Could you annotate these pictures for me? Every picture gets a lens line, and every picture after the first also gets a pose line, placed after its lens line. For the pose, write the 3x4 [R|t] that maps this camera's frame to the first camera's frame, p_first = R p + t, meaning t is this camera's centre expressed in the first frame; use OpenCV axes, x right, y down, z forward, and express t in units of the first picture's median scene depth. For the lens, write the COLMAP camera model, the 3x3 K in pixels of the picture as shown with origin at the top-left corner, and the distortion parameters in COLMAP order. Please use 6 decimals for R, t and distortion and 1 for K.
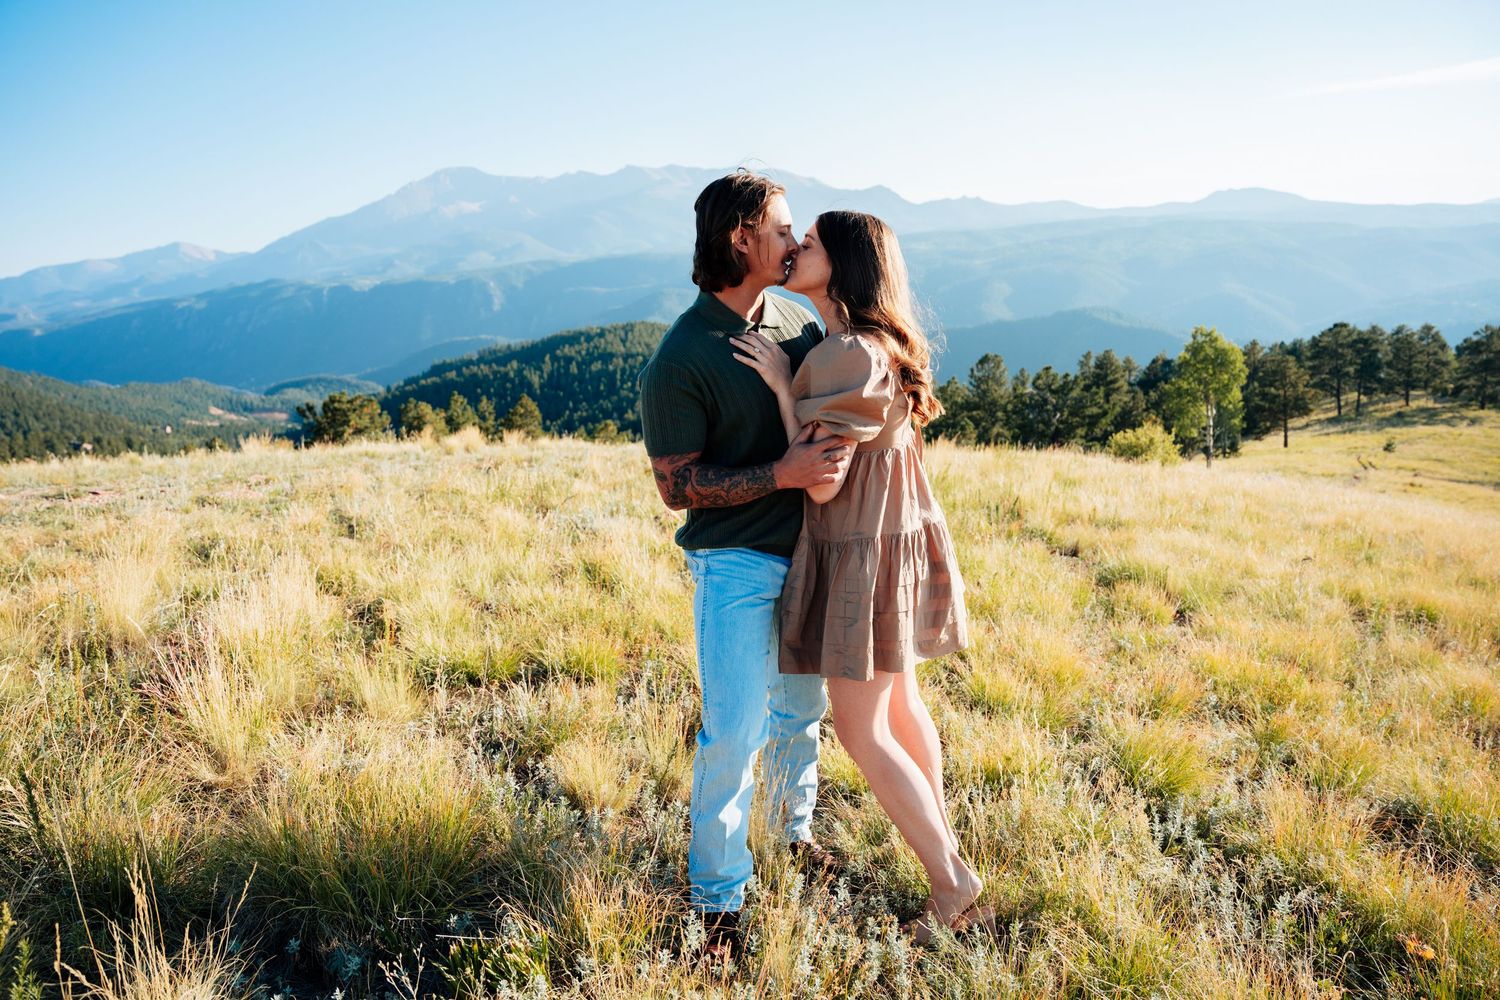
lens RADIAL K [[1077.1, 0, 750.0], [0, 1077.1, 500.0], [0, 0, 1]] dist [-0.169094, 0.137172]
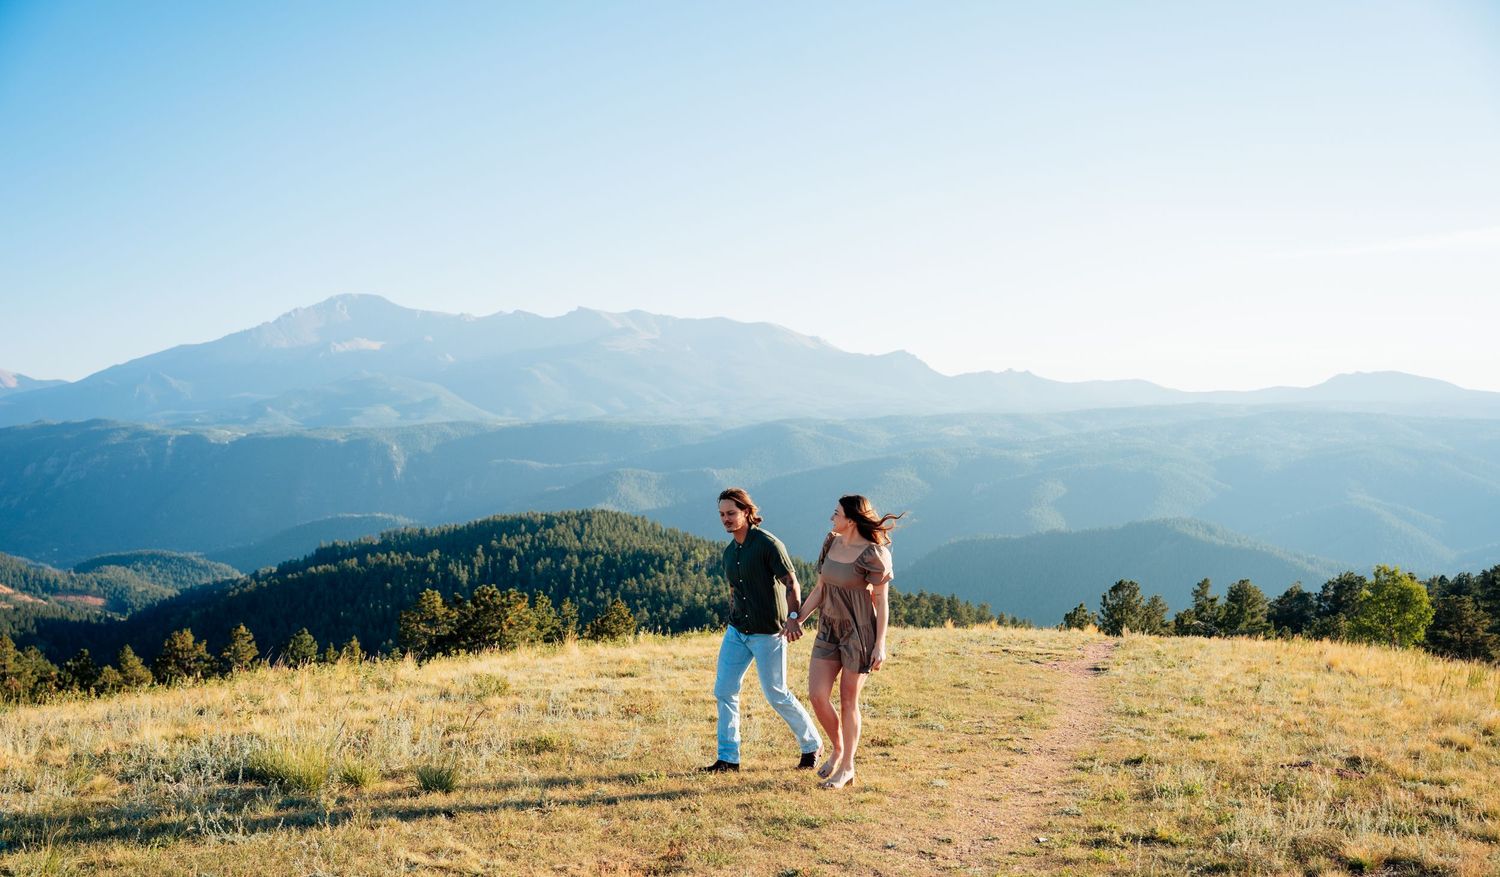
lens RADIAL K [[1437.8, 0, 727.8], [0, 1437.8, 466.1], [0, 0, 1]] dist [-0.085753, 0.251364]
pose [[0.998433, 0.055314, 0.008489, -0.104399], [-0.052540, 0.978768, -0.198123, 0.023099], [-0.019268, 0.197367, 0.980140, -0.176831]]
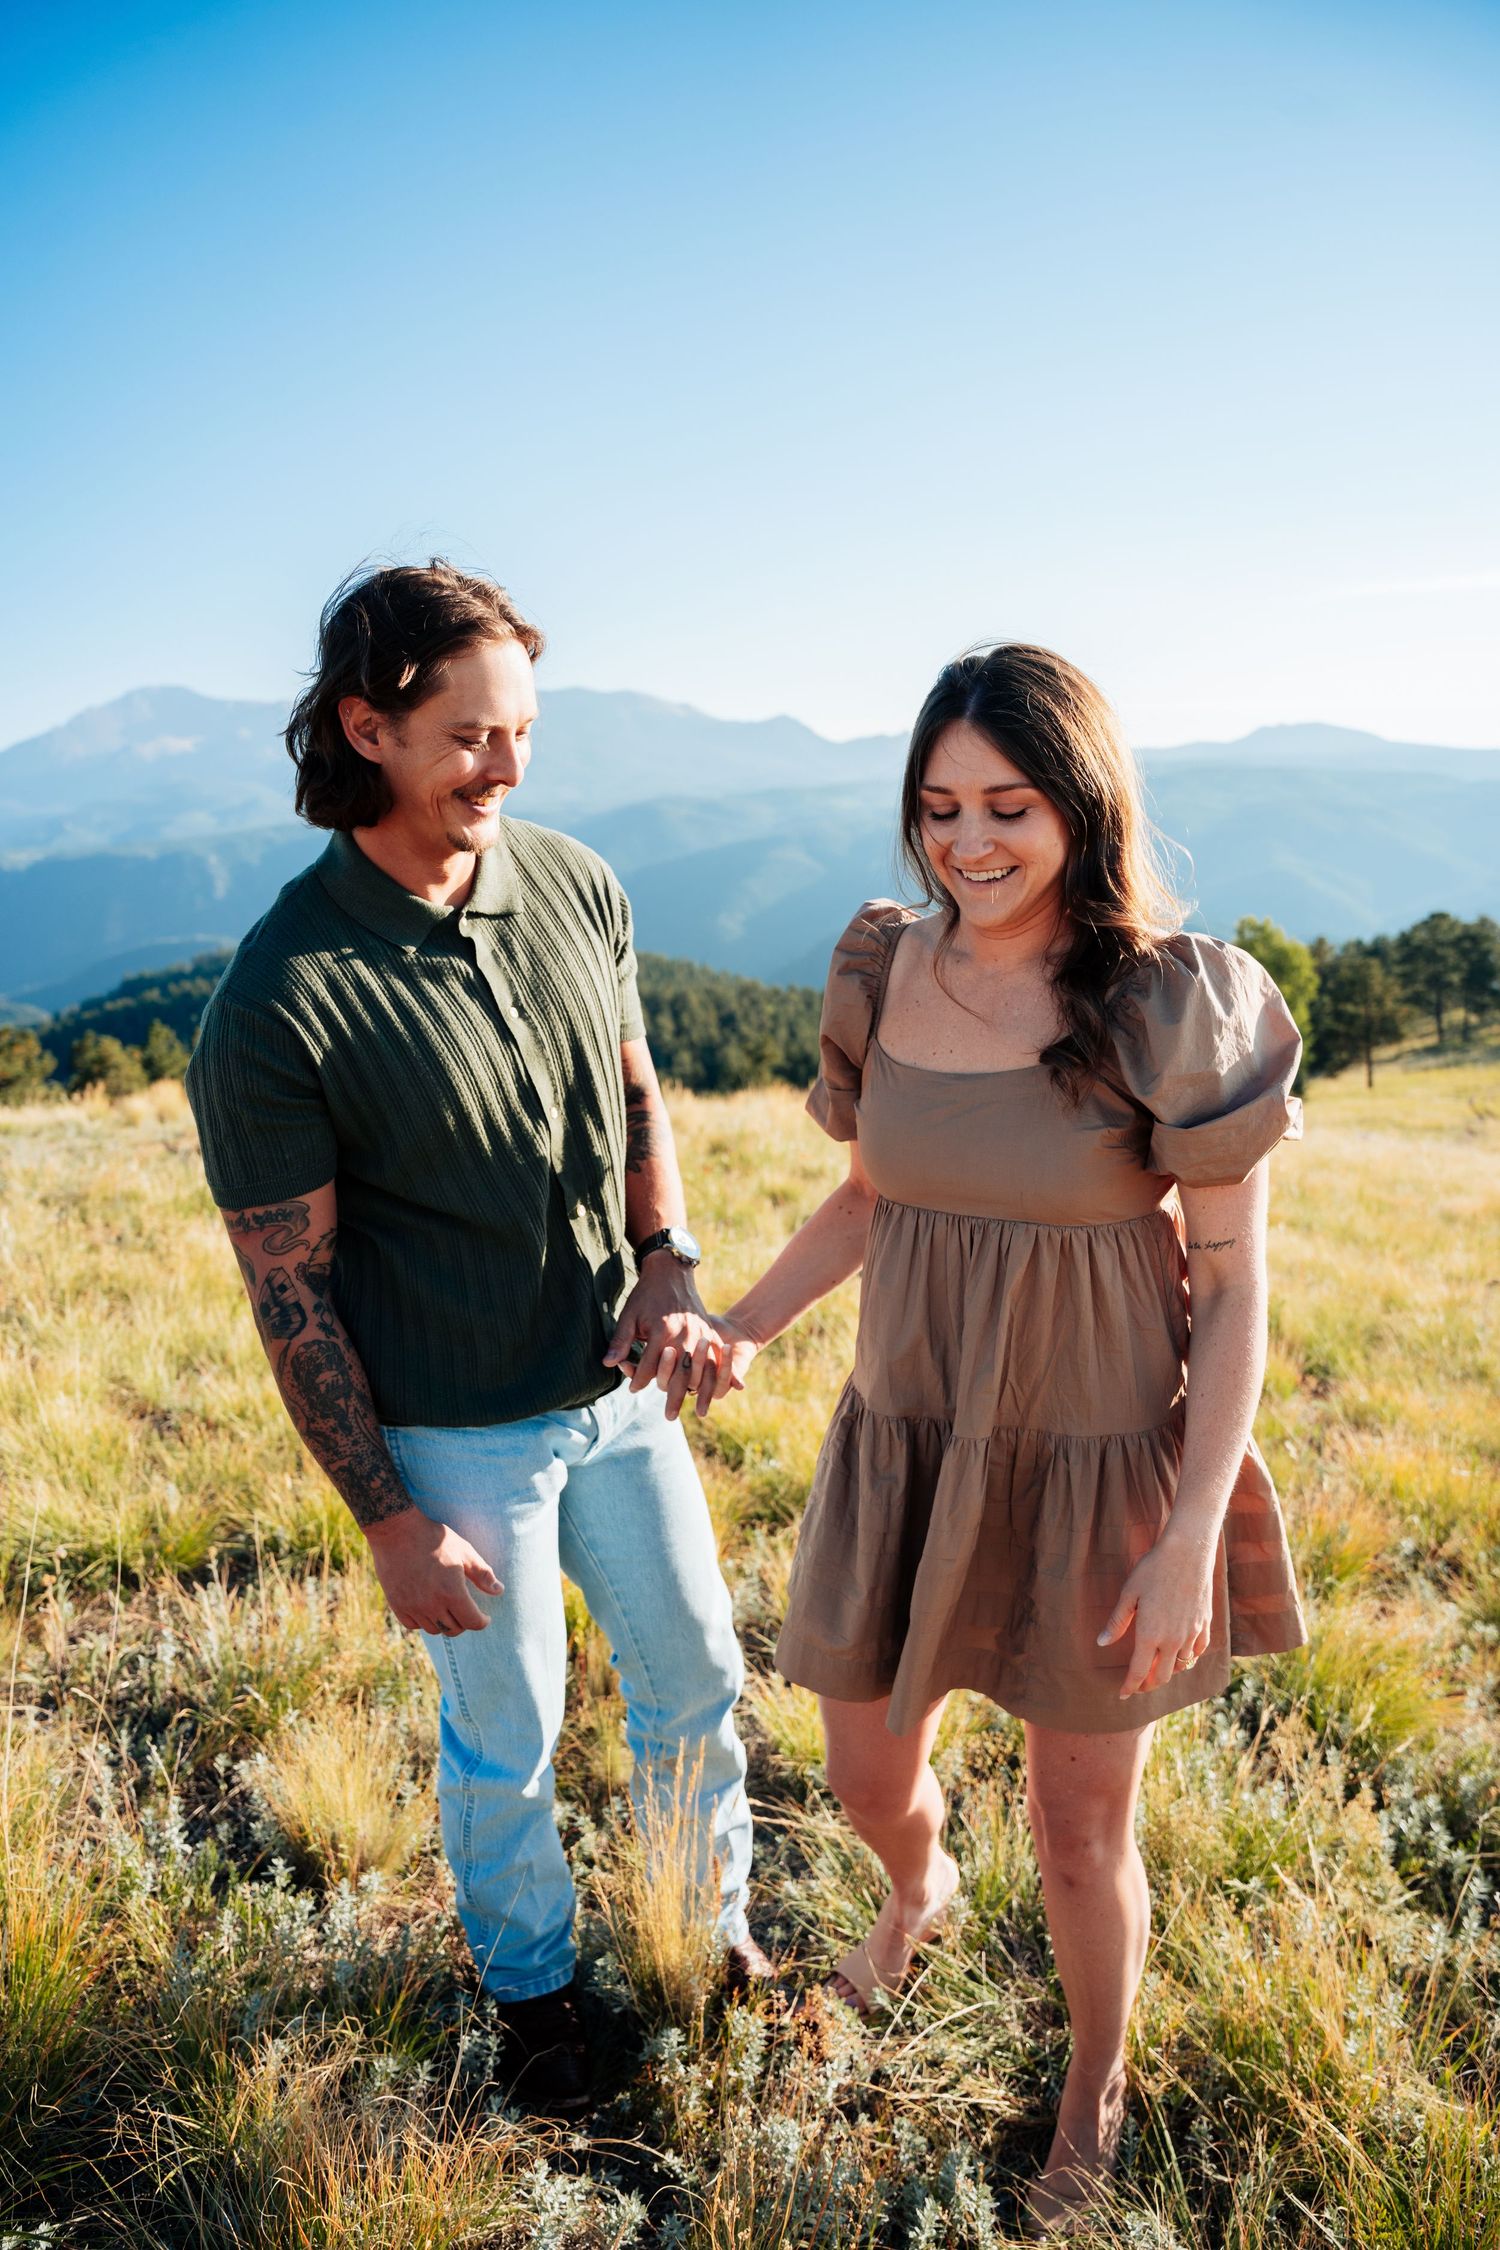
lens RADIAL K [[1569.5, 0, 759.0], [0, 1569.5, 1163.2], [0, 0, 1]] dist [-0.136903, 0.003520]
pose [[0.994800, -0.015977, 0.100584, -0.000481], [0.016596, 0.999848, -0.005322, -0.001421], [-0.100483, 0.006964, 0.994914, 0.008129]]
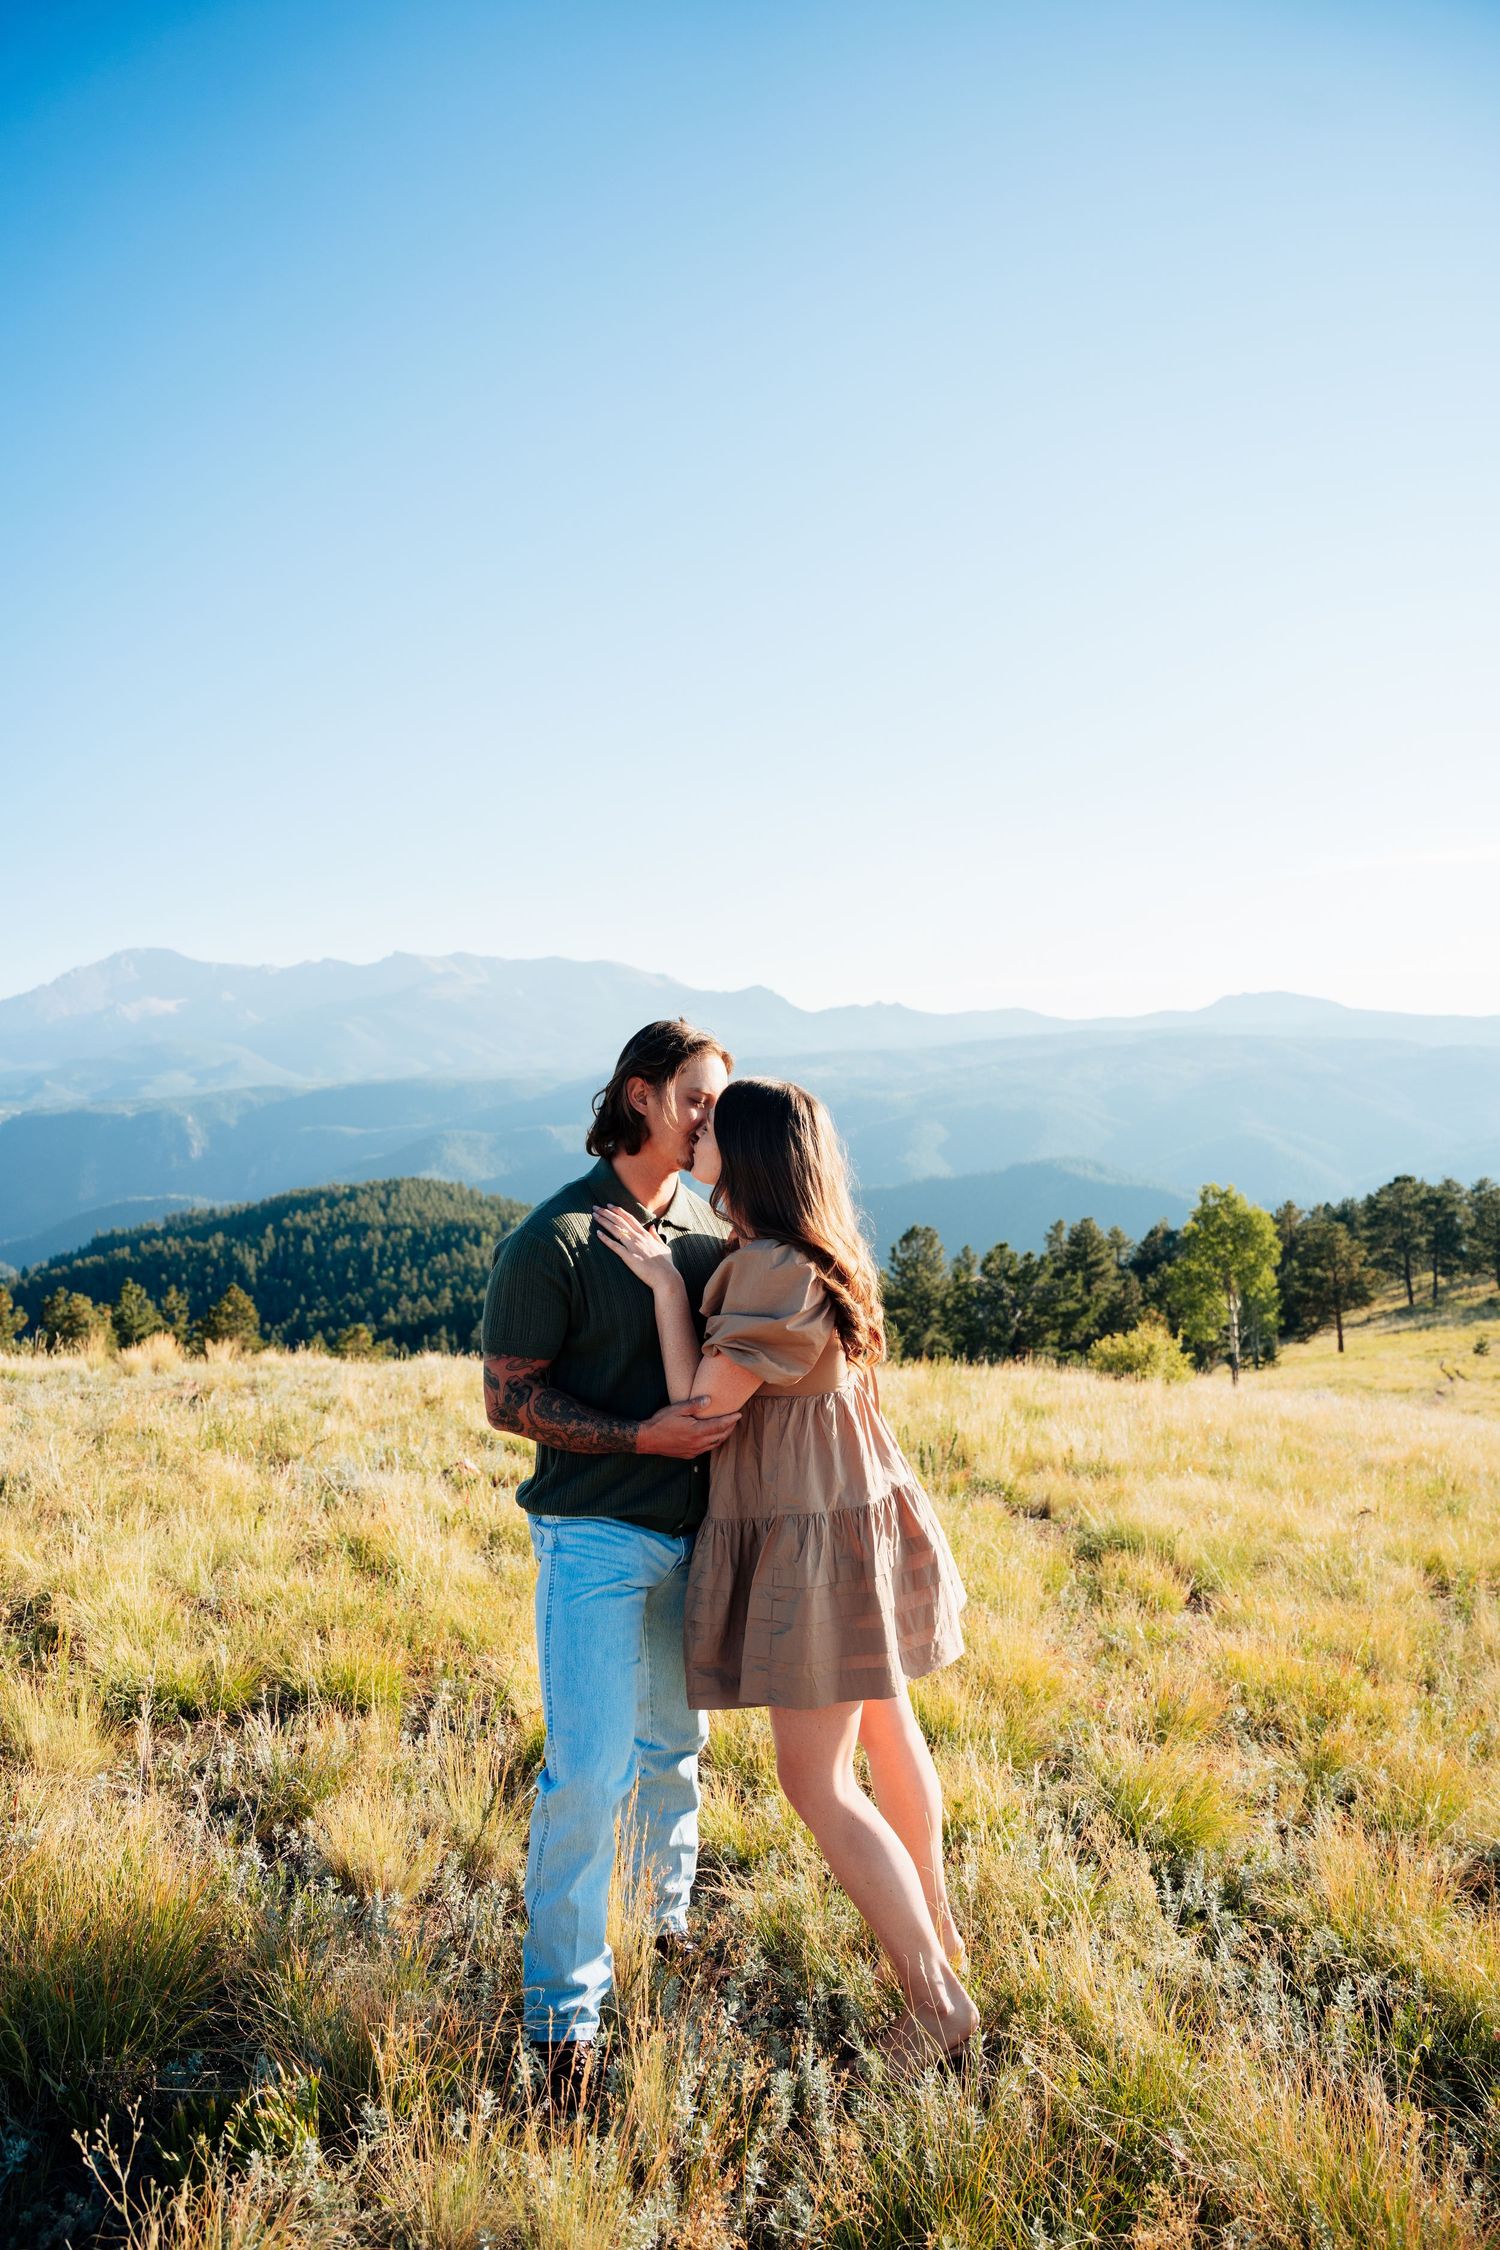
lens RADIAL K [[1581.8, 0, 745.2], [0, 1581.8, 1133.8], [0, 0, 1]] dist [-0.164814, 0.140576]
pose [[0.993956, 0.008383, 0.109456, -0.000610], [0.012881, 0.981286, -0.192123, -0.000104], [-0.109018, 0.192371, 0.975248, -0.003116]]
